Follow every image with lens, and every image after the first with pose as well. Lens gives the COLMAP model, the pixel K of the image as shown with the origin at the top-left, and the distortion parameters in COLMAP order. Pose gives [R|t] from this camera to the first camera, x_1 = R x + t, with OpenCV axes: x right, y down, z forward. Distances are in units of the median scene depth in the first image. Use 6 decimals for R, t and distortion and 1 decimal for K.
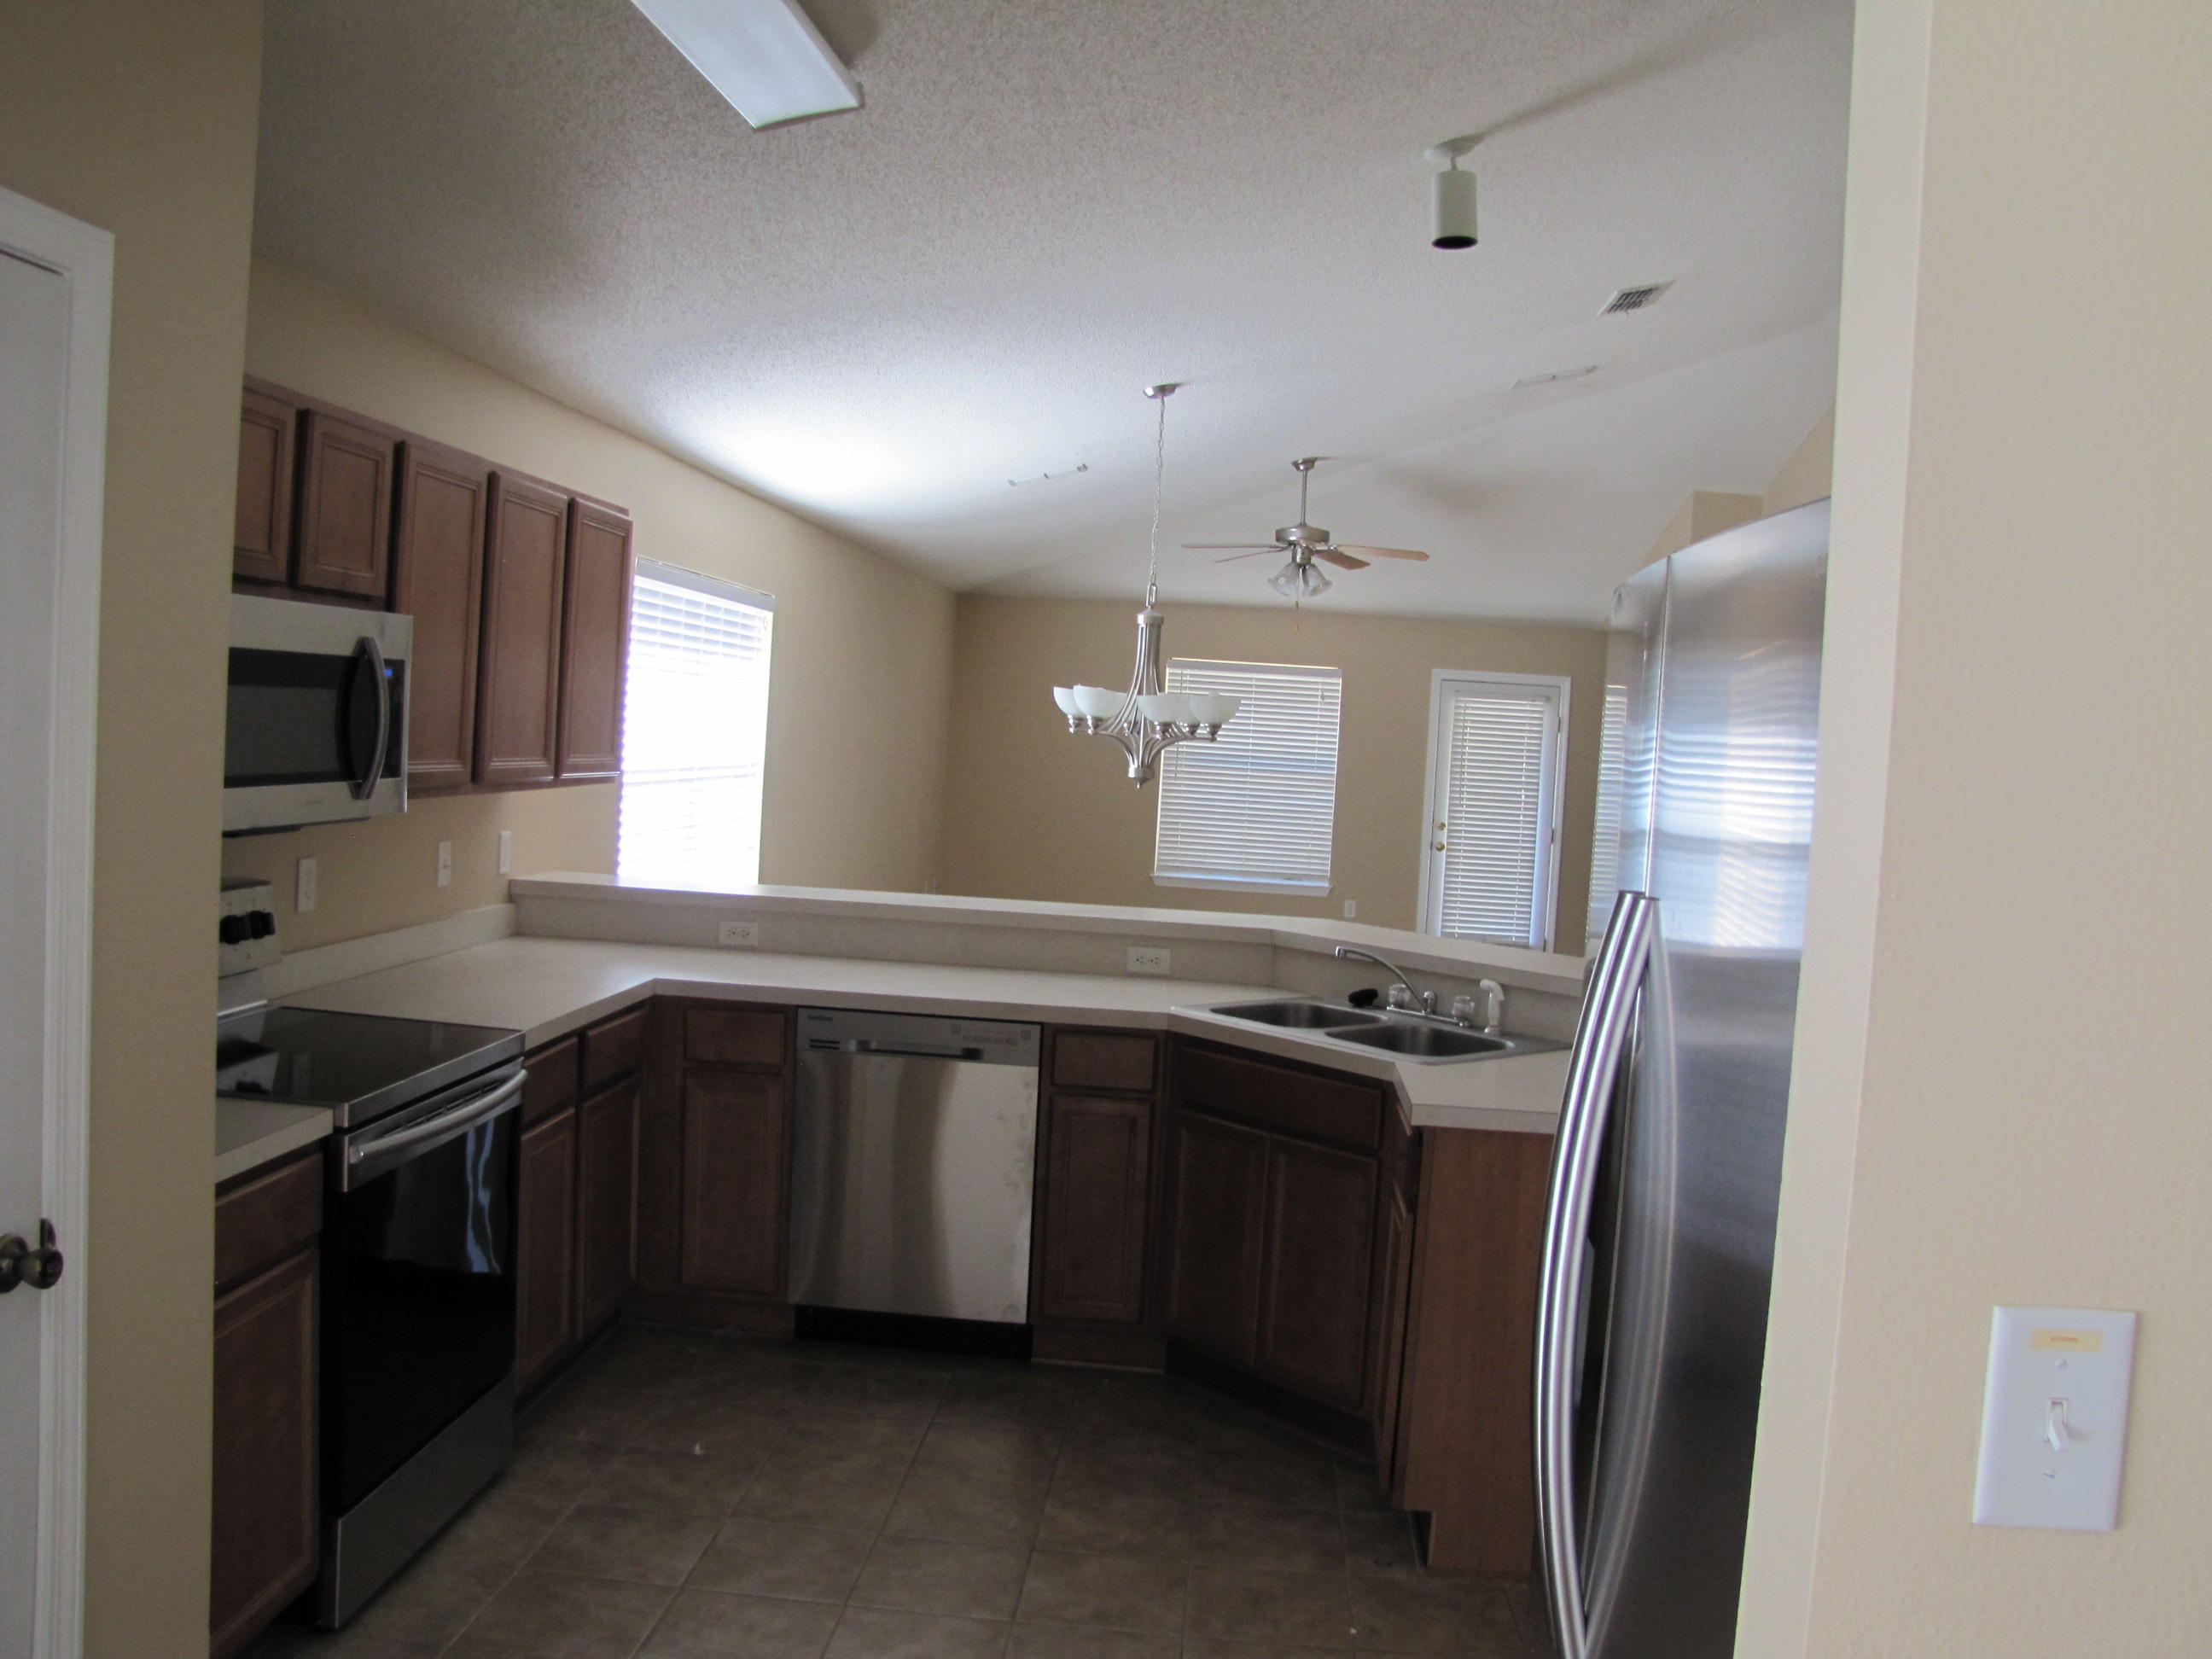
lens RADIAL K [[1834.6, 0, 1114.6], [0, 1834.6, 816.8], [0, 0, 1]] dist [-0.174935, 0.106472]
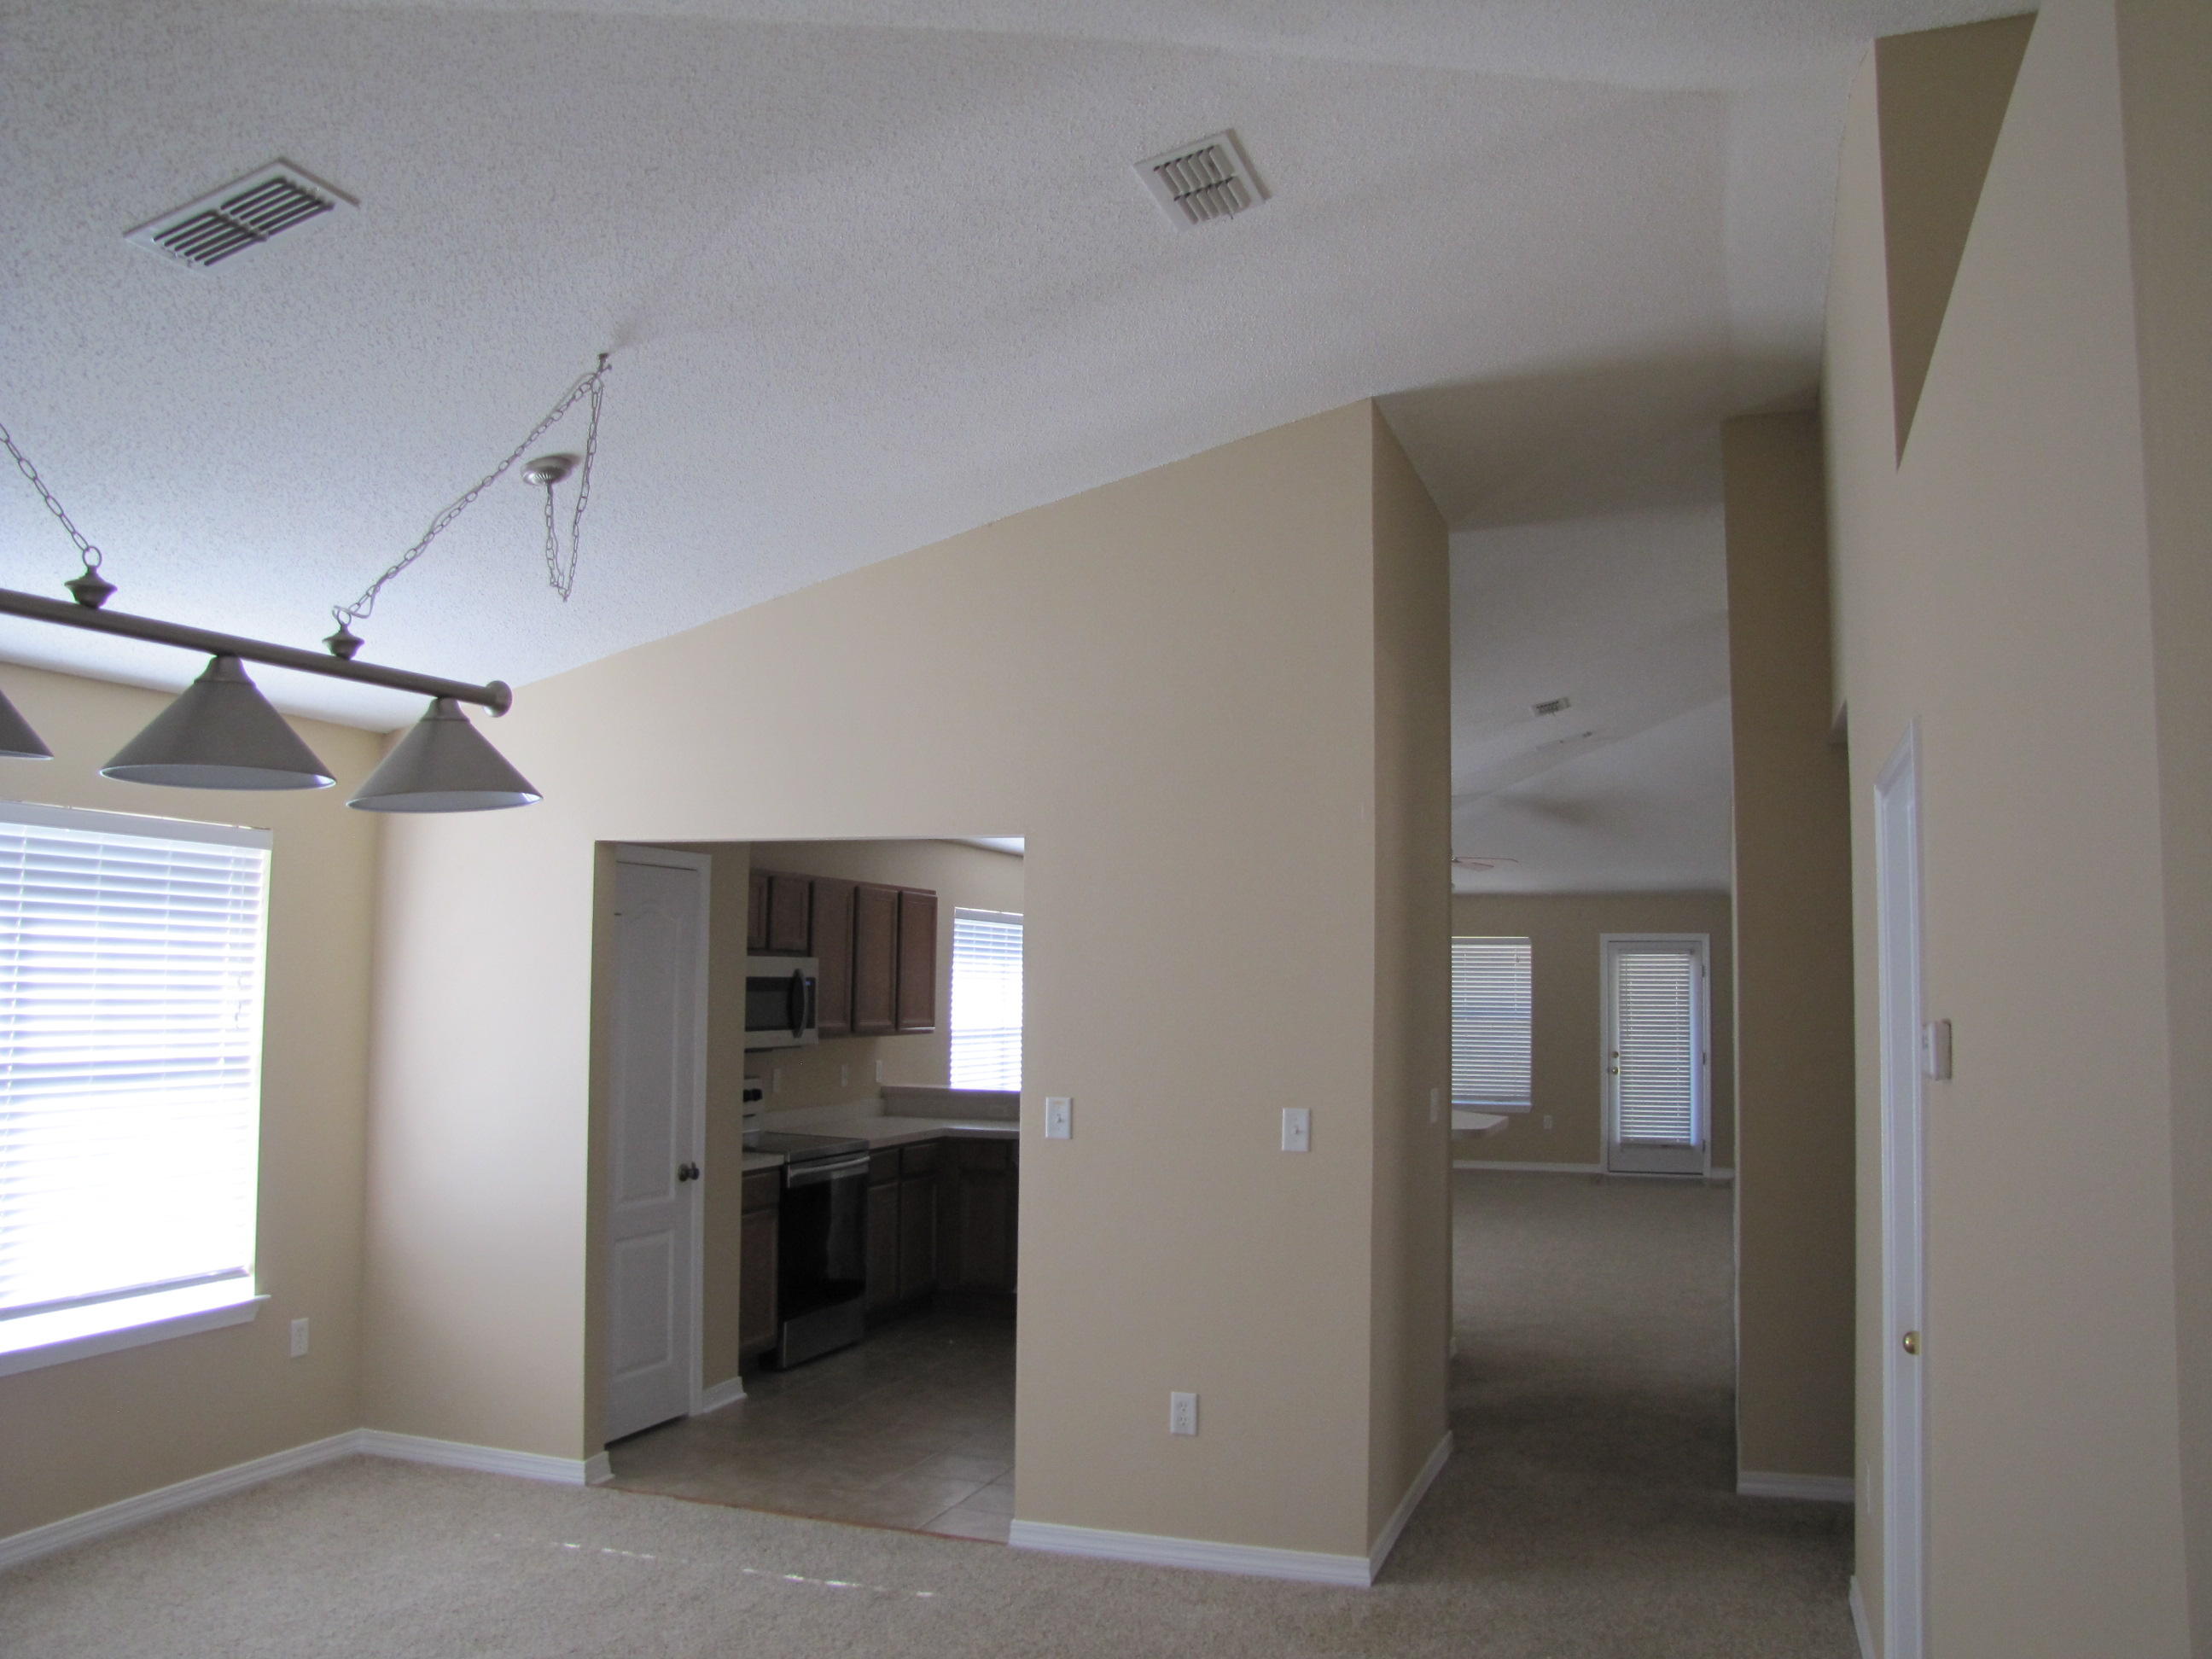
lens RADIAL K [[1834.6, 0, 1099.2], [0, 1834.6, 829.8], [0, 0, 1]] dist [-0.174935, 0.106472]
pose [[0.965123, -0.065377, -0.253504, 0.294791], [0.029206, 0.989160, -0.143907, 0.038149], [0.260164, 0.131484, 0.956570, -0.616873]]
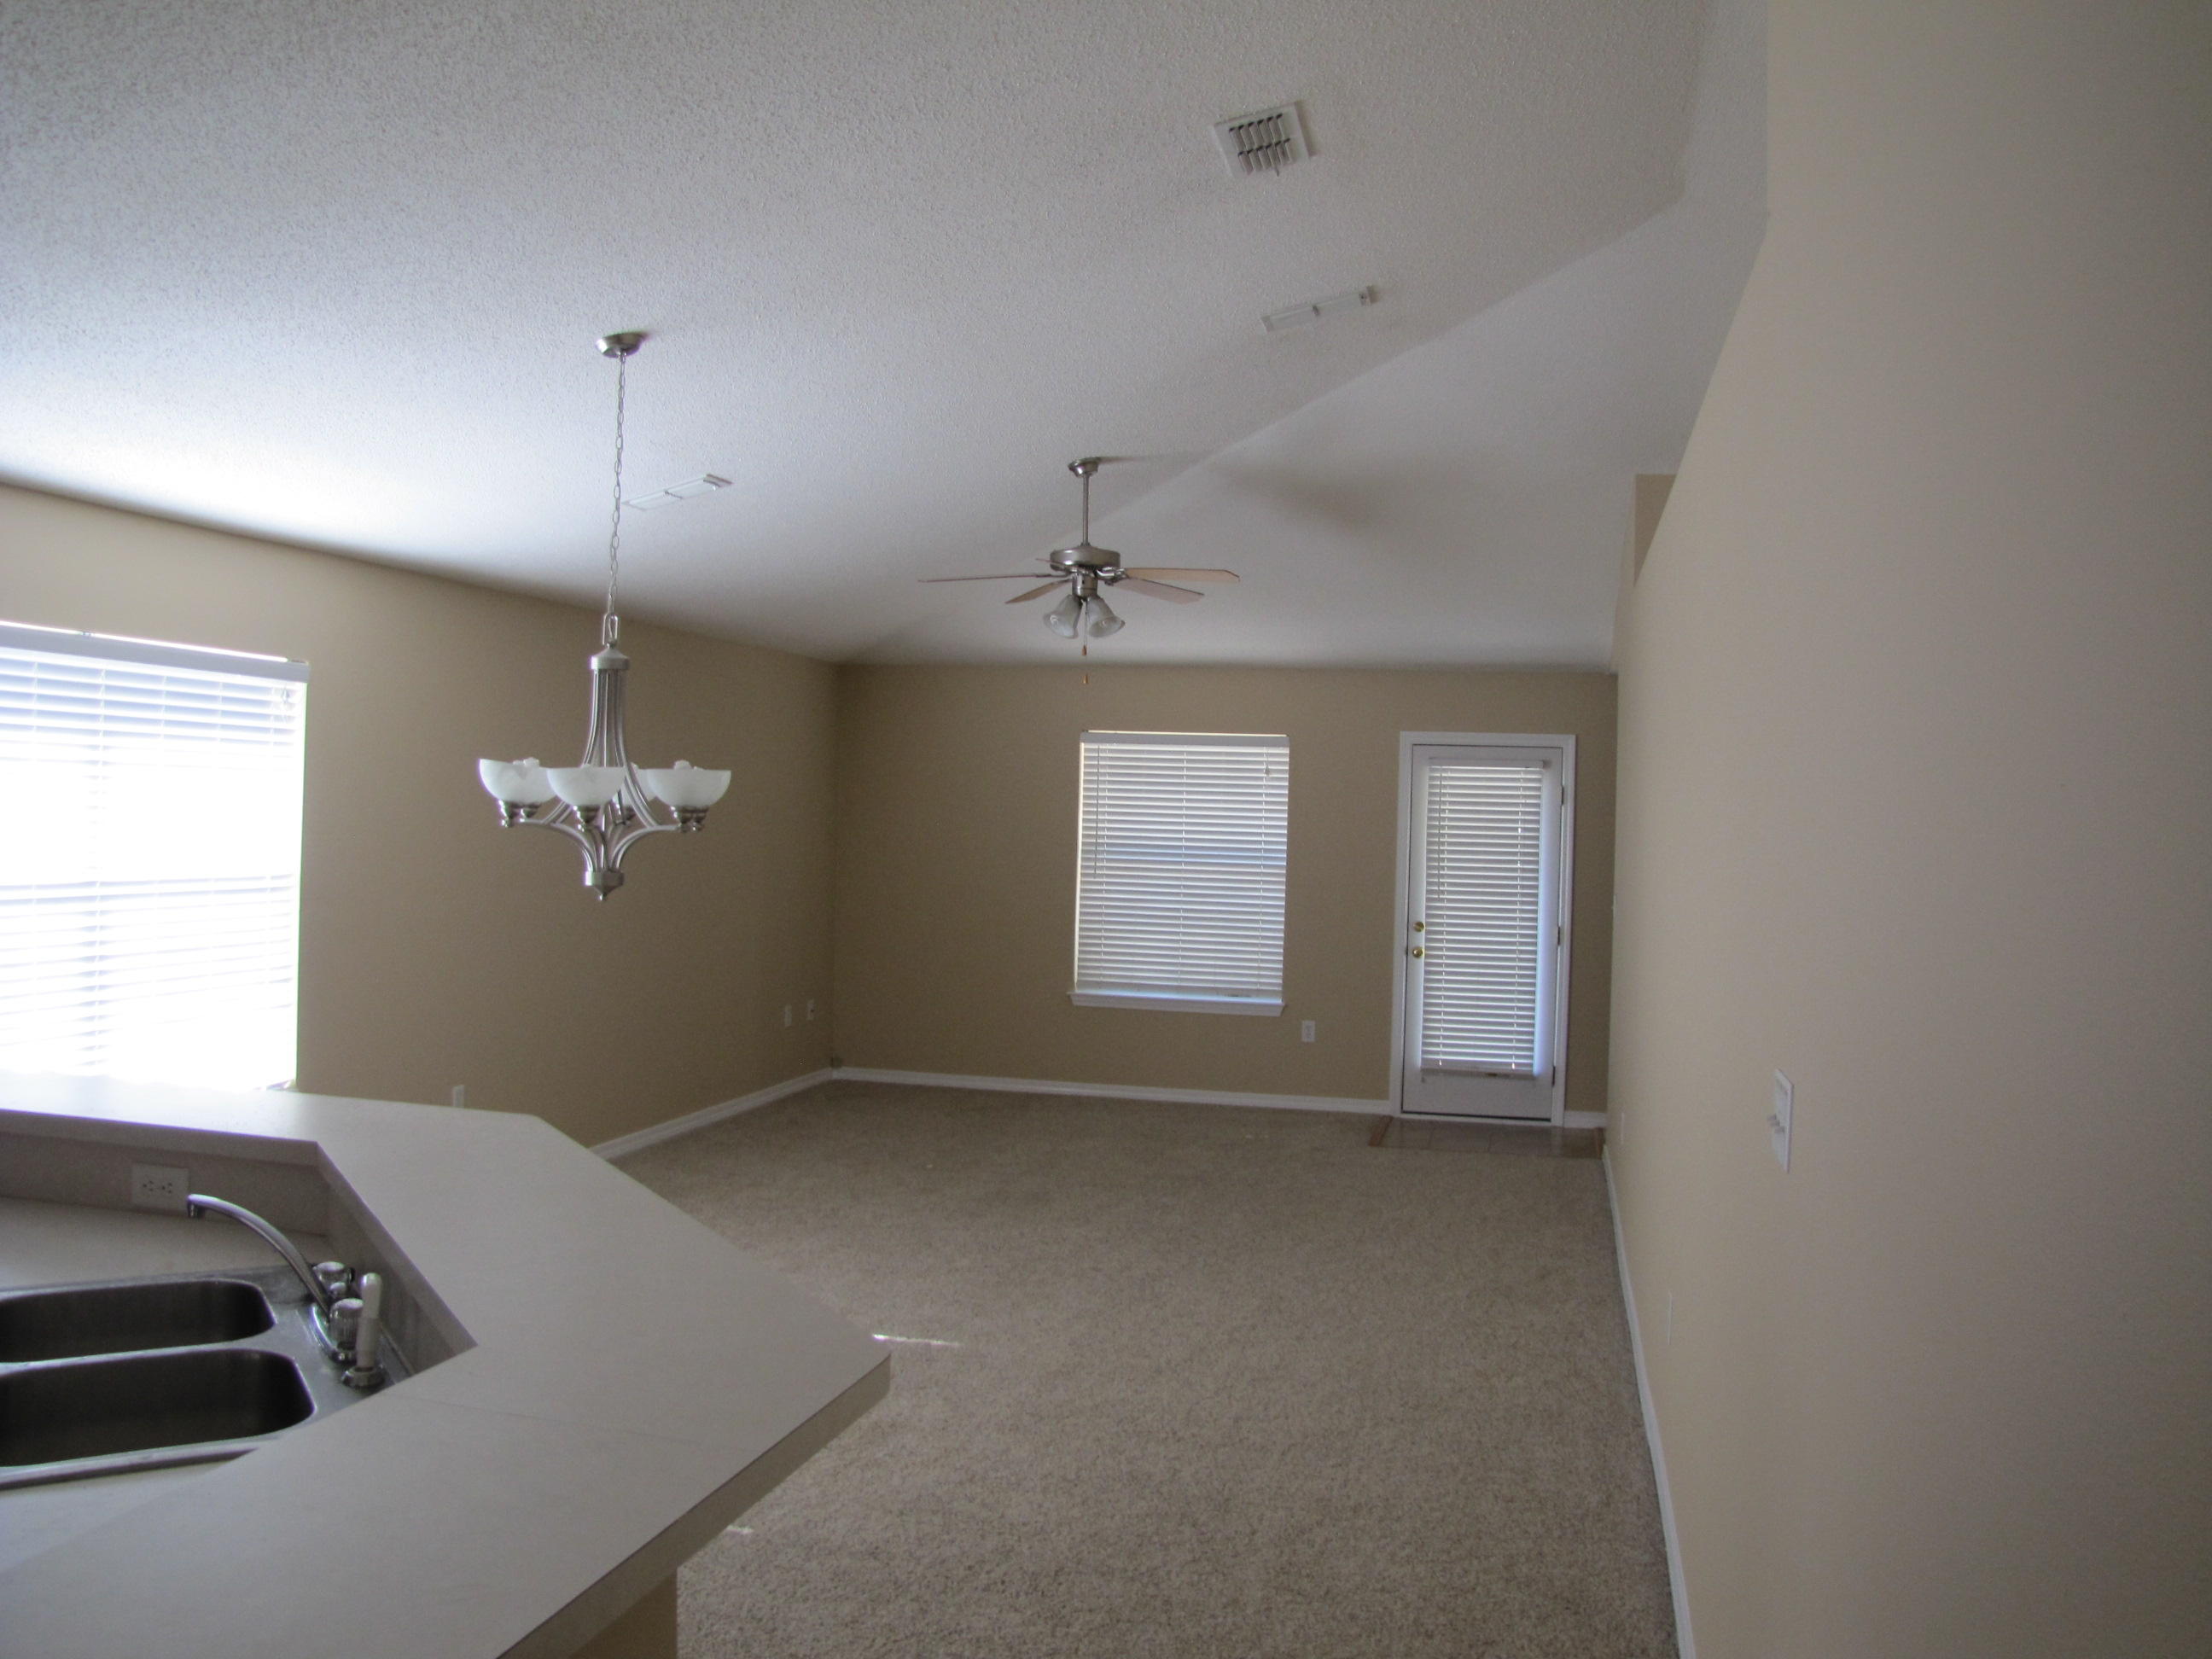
lens RADIAL K [[1834.6, 0, 1113.2], [0, 1834.6, 830.0], [0, 0, 1]] dist [-0.174935, 0.106472]
pose [[0.986846, -0.027563, -0.159293, 0.322172], [0.020587, 0.998762, -0.045278, -0.007049], [0.160344, 0.041404, 0.986192, 0.339123]]
